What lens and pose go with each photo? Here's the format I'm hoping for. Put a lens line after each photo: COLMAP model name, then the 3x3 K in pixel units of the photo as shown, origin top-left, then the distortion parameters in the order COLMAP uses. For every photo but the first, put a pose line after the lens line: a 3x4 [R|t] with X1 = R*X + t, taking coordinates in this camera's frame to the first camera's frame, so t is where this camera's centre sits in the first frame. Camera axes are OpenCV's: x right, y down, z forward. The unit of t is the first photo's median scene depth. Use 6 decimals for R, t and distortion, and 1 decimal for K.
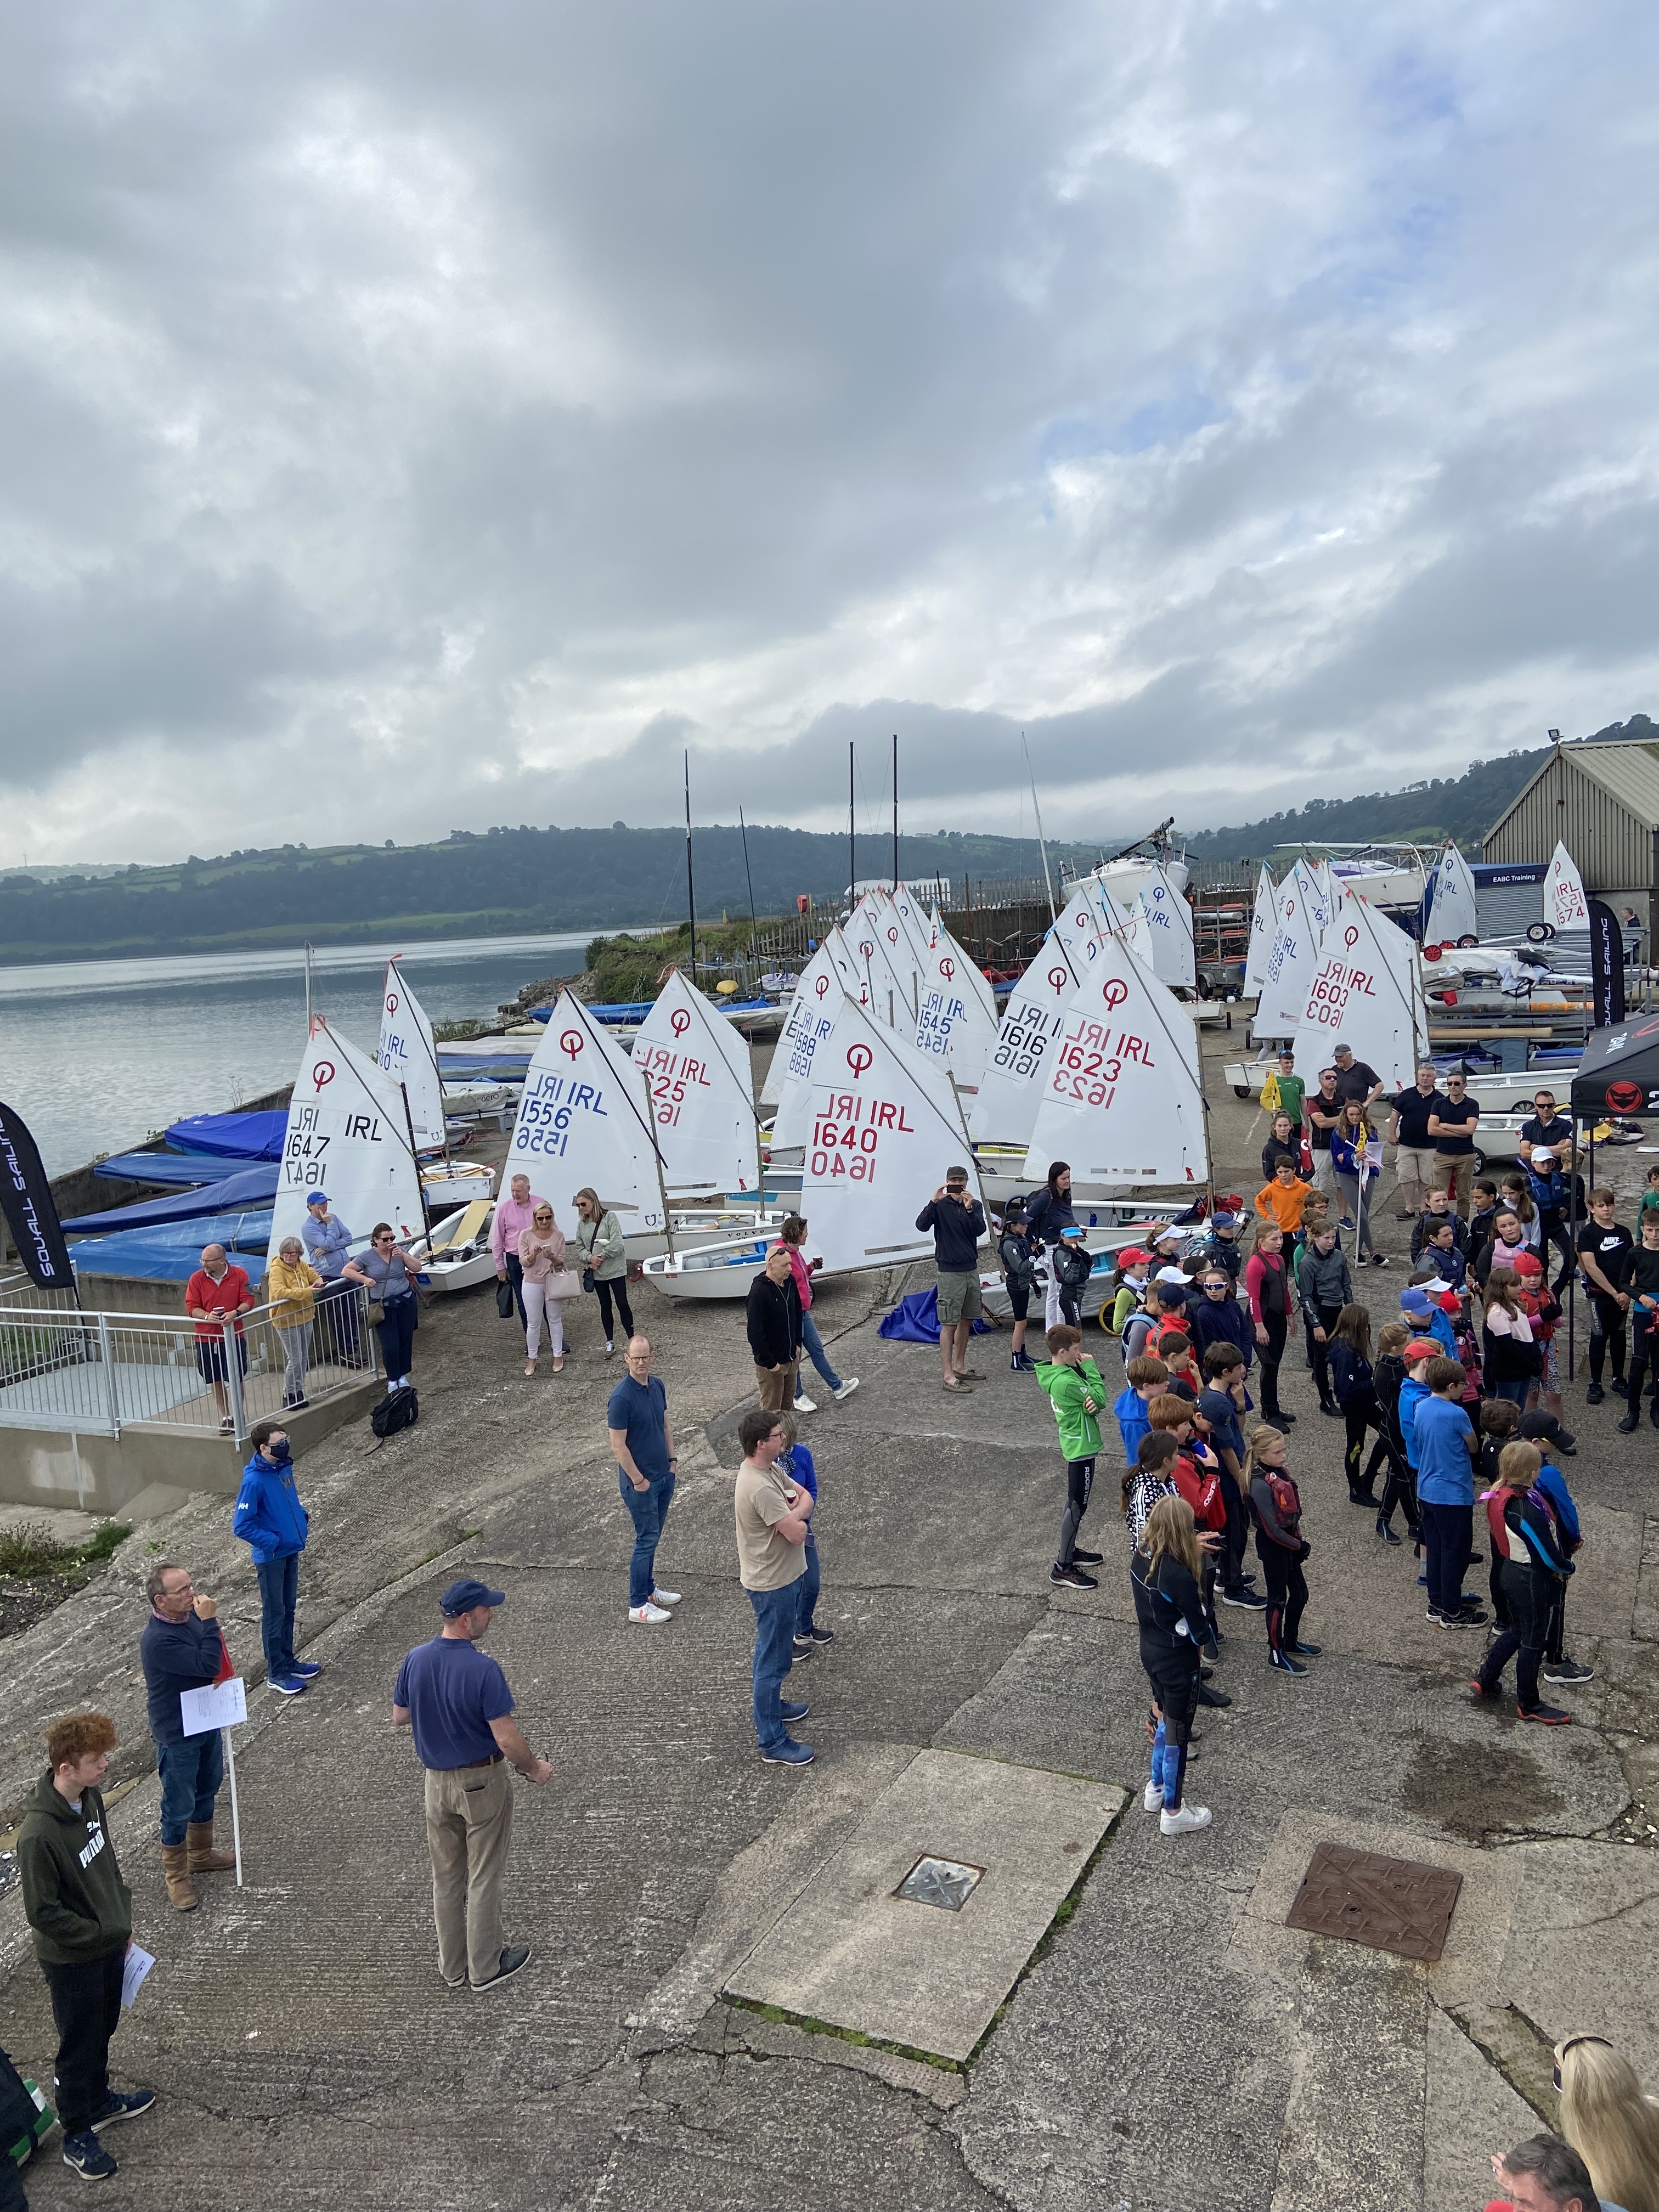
lens RADIAL K [[1641.2, 0, 842.0], [0, 1641.2, 1097.8], [0, 0, 1]] dist [0.142812, -0.183316]
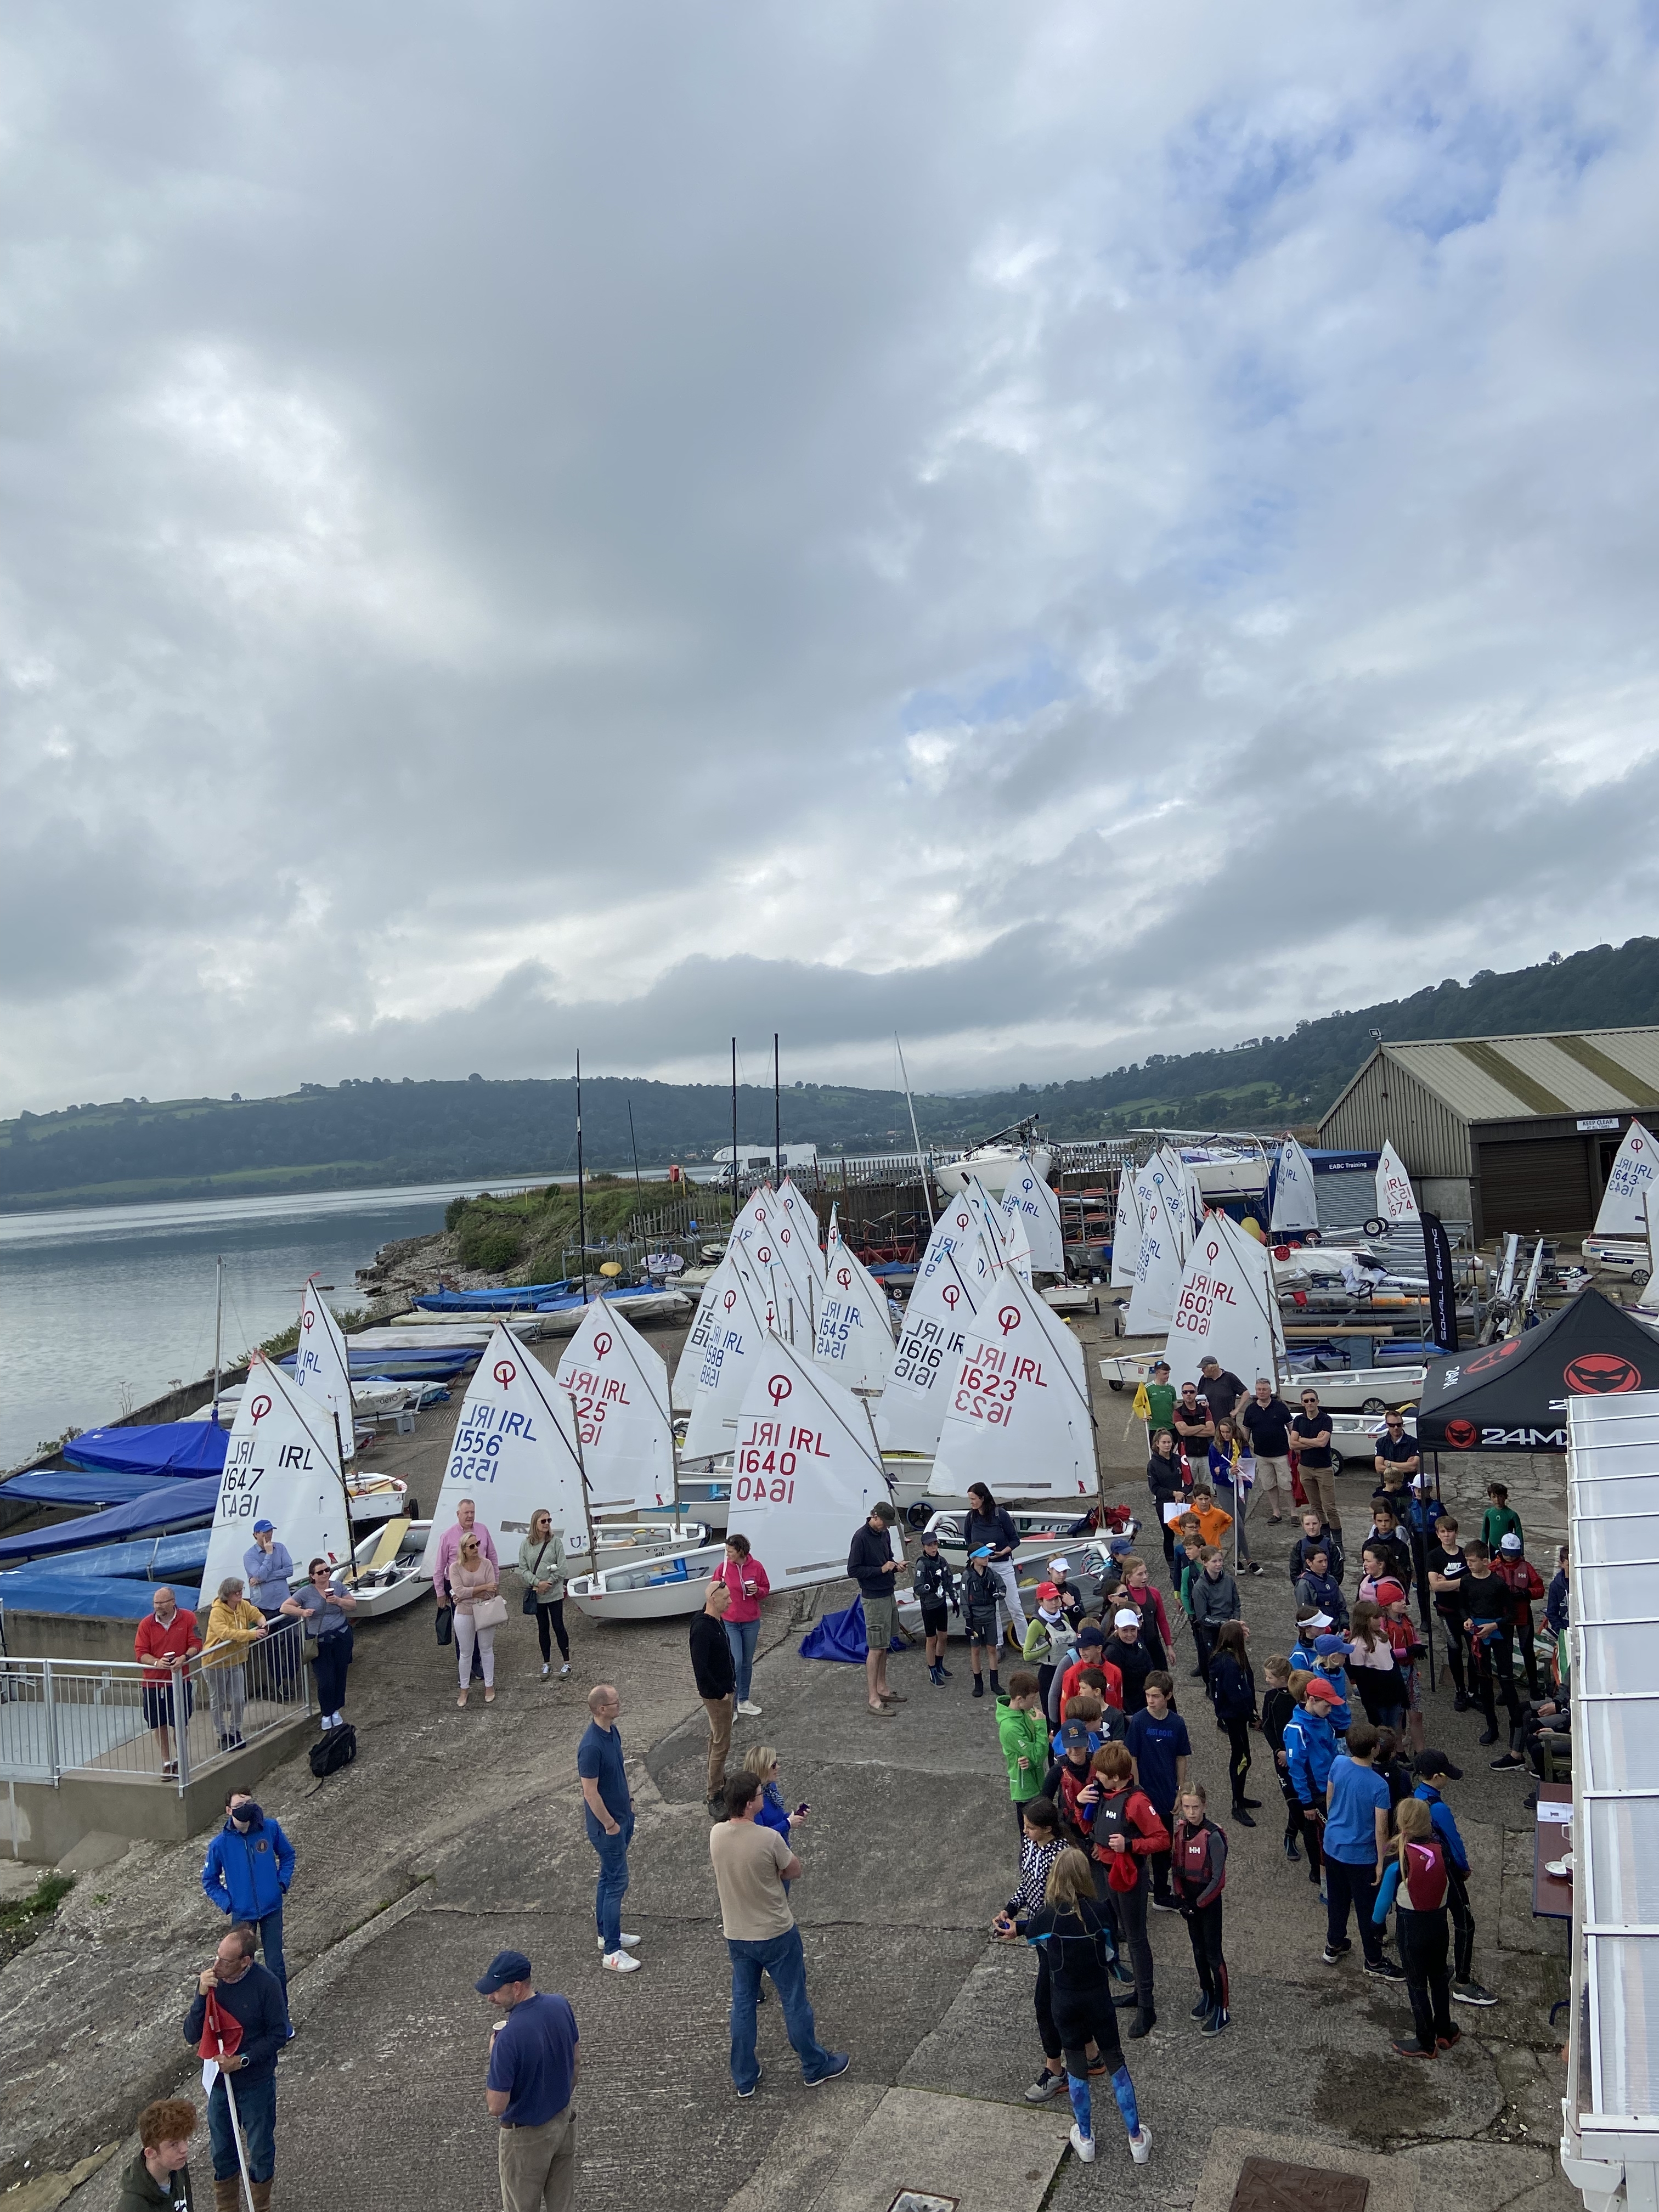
lens RADIAL K [[1668.0, 0, 826.1], [0, 1668.0, 1120.3], [0, 0, 1]] dist [0.137469, -0.173935]
pose [[0.996654, -0.002634, 0.081697, -0.046327], [0.013037, 0.991808, -0.127071, -0.055014], [-0.080693, 0.127711, 0.988523, -0.106888]]
